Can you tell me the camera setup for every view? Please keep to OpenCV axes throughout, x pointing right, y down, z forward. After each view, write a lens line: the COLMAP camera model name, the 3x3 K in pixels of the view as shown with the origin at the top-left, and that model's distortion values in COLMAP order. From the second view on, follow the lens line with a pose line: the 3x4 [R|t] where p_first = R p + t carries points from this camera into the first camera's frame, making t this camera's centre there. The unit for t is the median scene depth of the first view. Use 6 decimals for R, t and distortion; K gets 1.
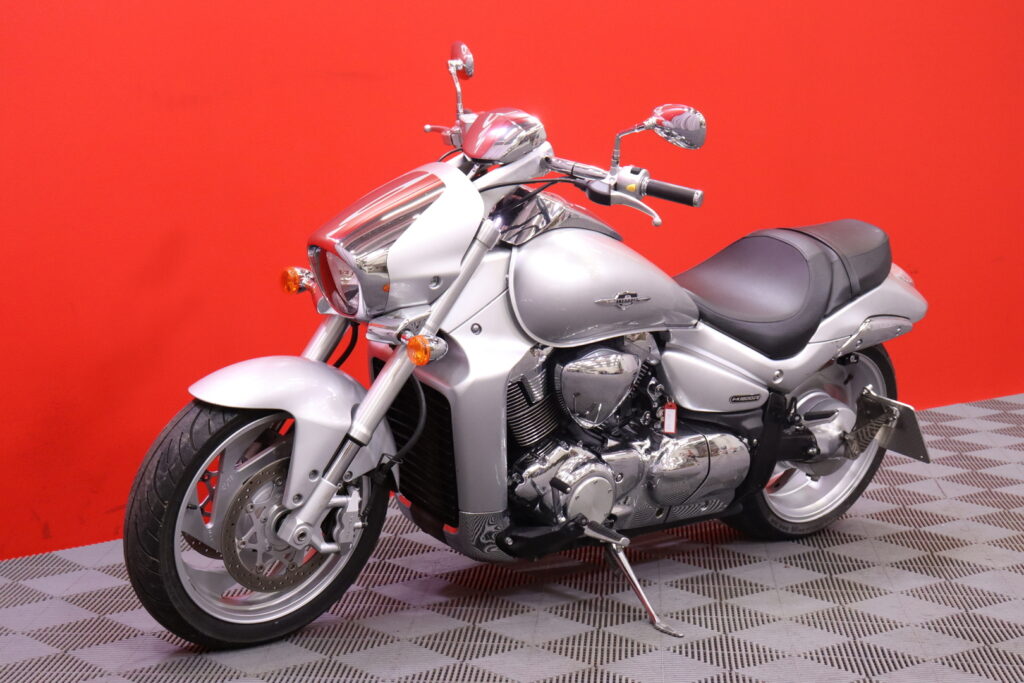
lens RADIAL K [[2055.2, 0, 514.3], [0, 2055.2, 340.6], [0, 0, 1]] dist [0.106107, 0.000000]
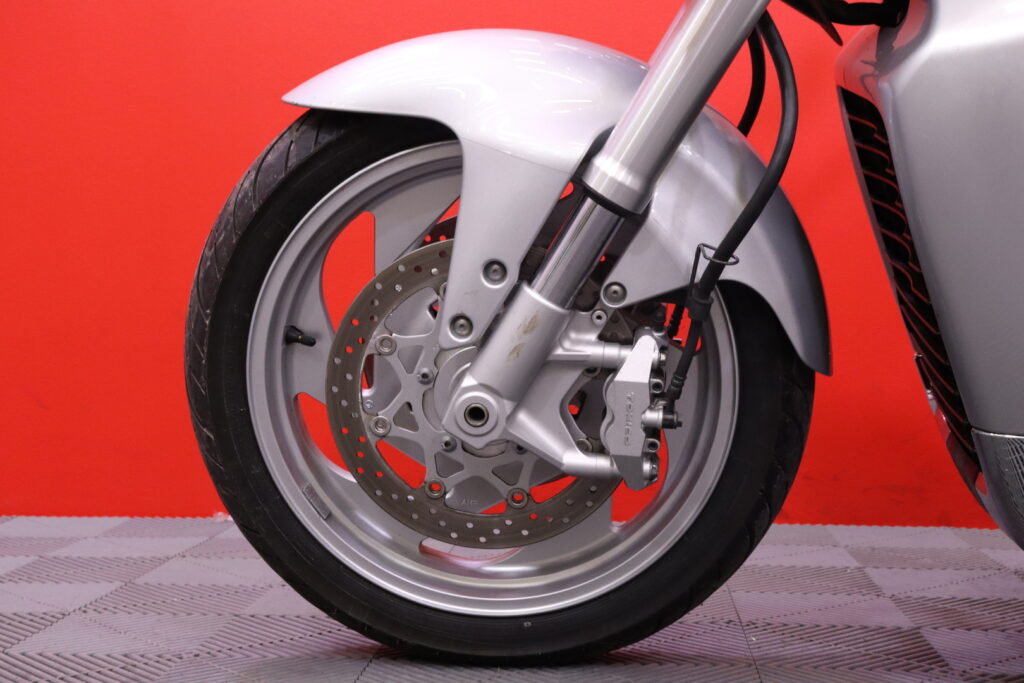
lens RADIAL K [[1531.2, 0, 509.2], [0, 1531.2, 343.0], [0, 0, 1]] dist [-0.002460, 0.000000]
pose [[0.695819, 0.010540, -0.718140, 0.124544], [-0.085971, 0.993926, -0.068710, 0.093895], [0.713054, 0.109549, 0.692498, 0.722423]]
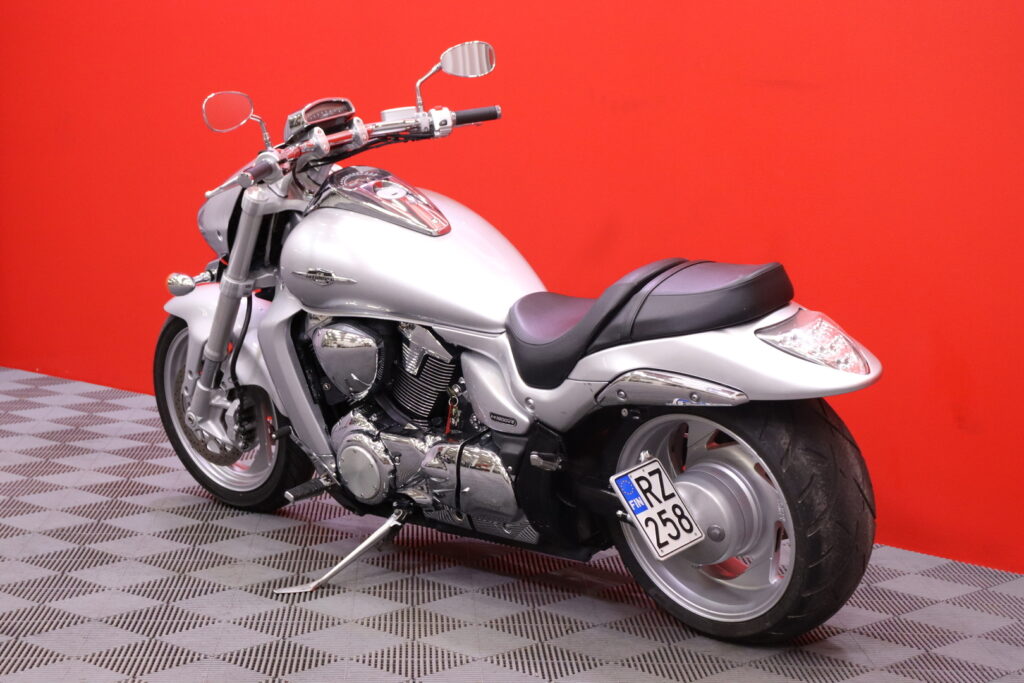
lens RADIAL K [[2090.0, 0, 512.5], [0, 2090.0, 344.0], [0, 0, 1]] dist [-0.044148, 0.000000]
pose [[0.116024, 0.124971, -0.985353, 1.125686], [-0.158048, 0.981736, 0.105902, -0.114919], [0.980591, 0.143446, 0.133657, 0.942014]]
